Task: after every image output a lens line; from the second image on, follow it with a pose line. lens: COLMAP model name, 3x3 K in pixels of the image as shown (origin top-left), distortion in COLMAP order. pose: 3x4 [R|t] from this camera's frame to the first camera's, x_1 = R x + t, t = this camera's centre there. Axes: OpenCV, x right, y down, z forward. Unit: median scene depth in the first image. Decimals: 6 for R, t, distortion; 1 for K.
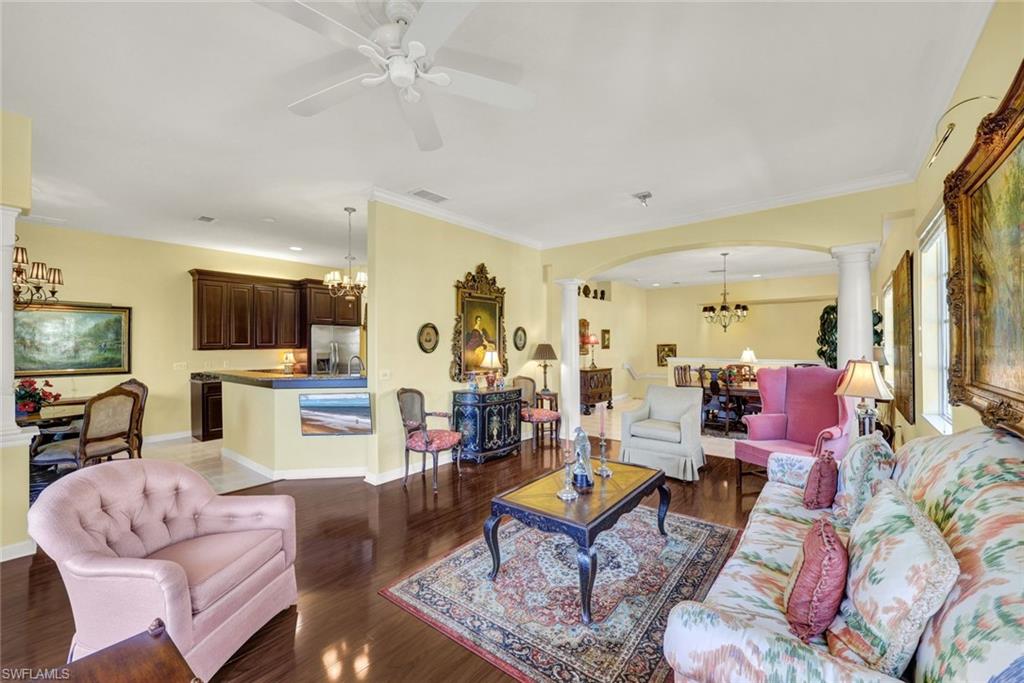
lens RADIAL K [[410.3, 0, 509.5], [0, 410.3, 341.4], [0, 0, 1]] dist [-0.002378, 0.000220]
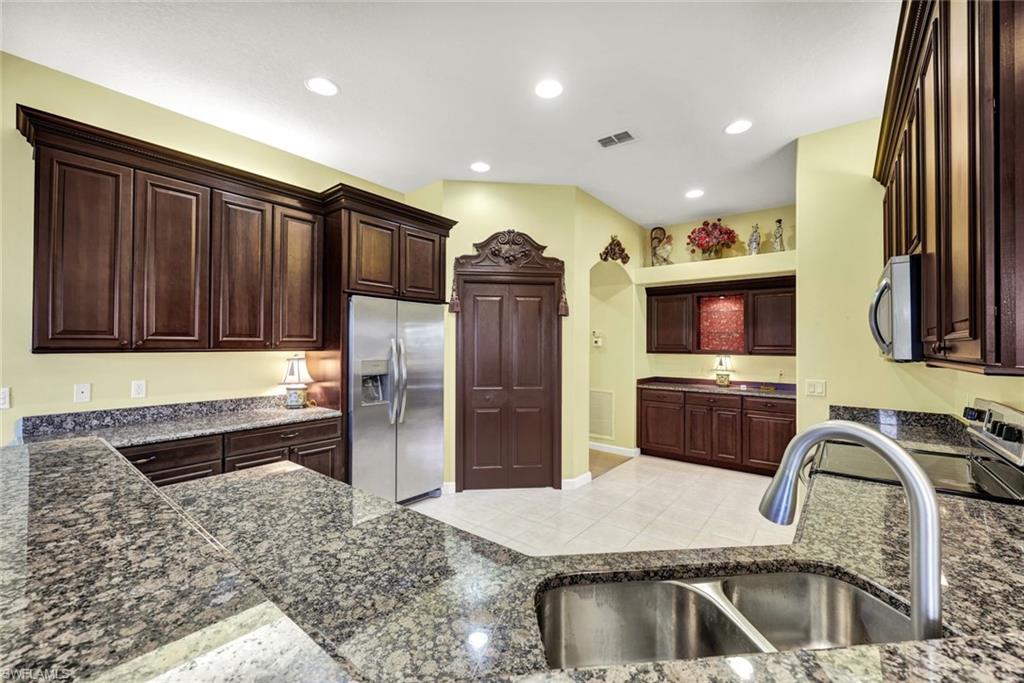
lens RADIAL K [[410.3, 0, 510.5], [0, 410.3, 343.7], [0, 0, 1]] dist [-0.002378, 0.000220]
pose [[0.999722, 0.008157, 0.022117, -0.308826], [-0.008223, 0.999962, 0.002906, 0.007300], [-0.022092, -0.003087, 0.999751, 0.538766]]
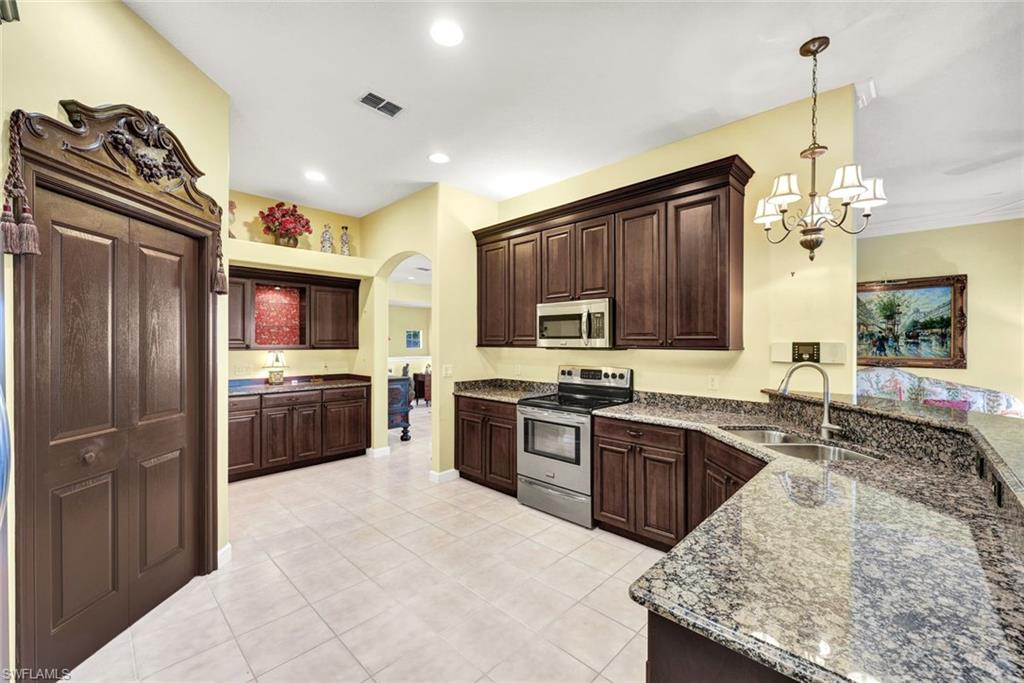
lens RADIAL K [[410.3, 0, 514.5], [0, 410.3, 342.7], [0, 0, 1]] dist [-0.002378, 0.000220]
pose [[0.072731, 0.002042, 0.997350, -0.547554], [-0.009546, 0.999954, -0.001351, 0.010859], [-0.997306, -0.009423, 0.072747, 0.805711]]
